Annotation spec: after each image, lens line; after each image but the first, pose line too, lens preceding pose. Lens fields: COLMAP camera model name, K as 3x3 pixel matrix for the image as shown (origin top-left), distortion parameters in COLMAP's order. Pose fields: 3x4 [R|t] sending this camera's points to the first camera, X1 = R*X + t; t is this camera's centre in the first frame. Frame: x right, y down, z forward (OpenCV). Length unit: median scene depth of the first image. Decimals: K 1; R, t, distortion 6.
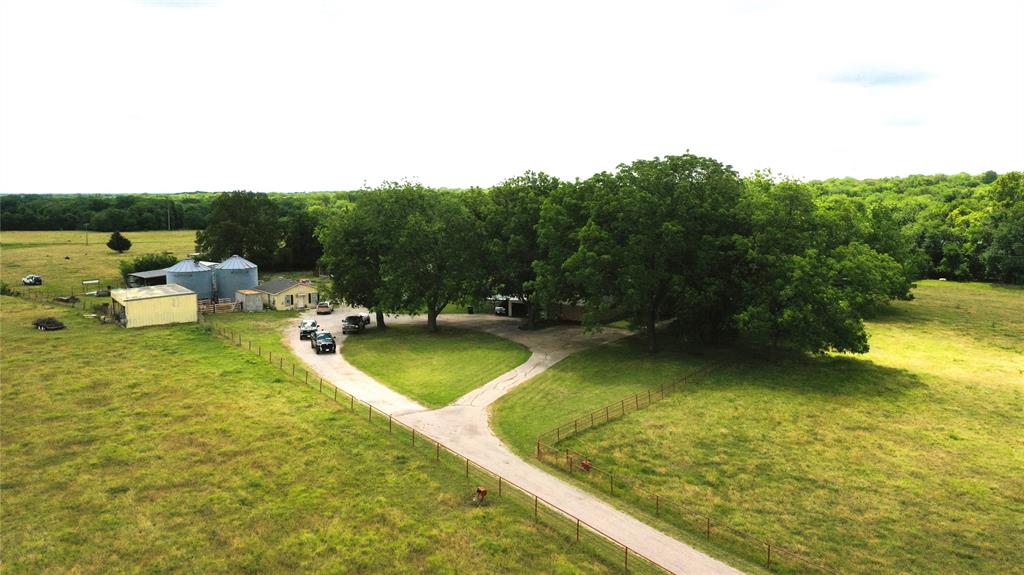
lens RADIAL K [[805.0, 0, 511.7], [0, 805.0, 263.5], [0, 0, 1]] dist [0.009234, 0.004741]
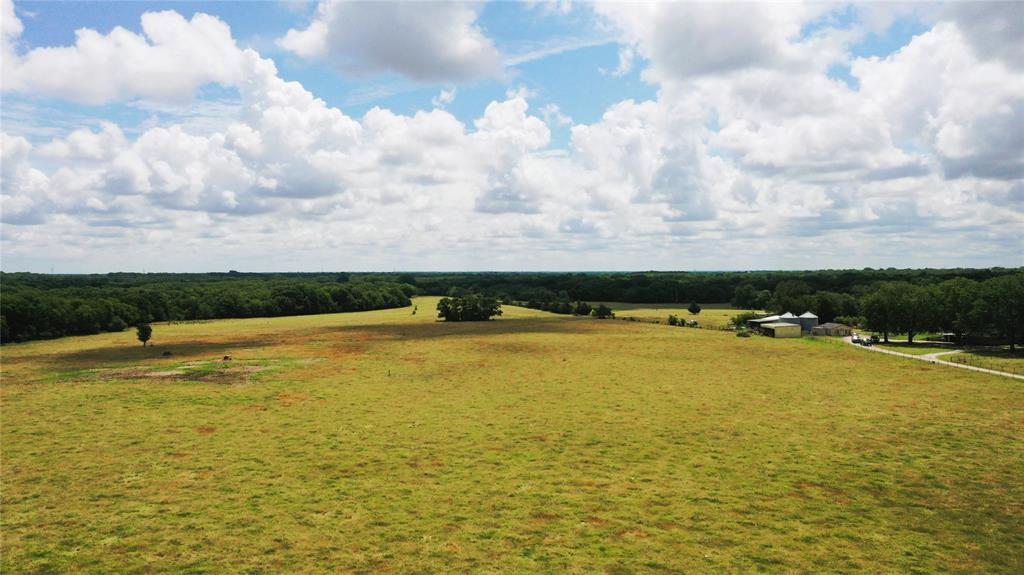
lens RADIAL K [[803.2, 0, 510.5], [0, 803.2, 272.3], [0, 0, 1]] dist [0.004361, -0.006209]
pose [[0.862210, 0.004188, -0.506533, 0.082355], [-0.047884, 0.996162, -0.073271, 0.102011], [0.504282, 0.087430, 0.859101, -1.620196]]
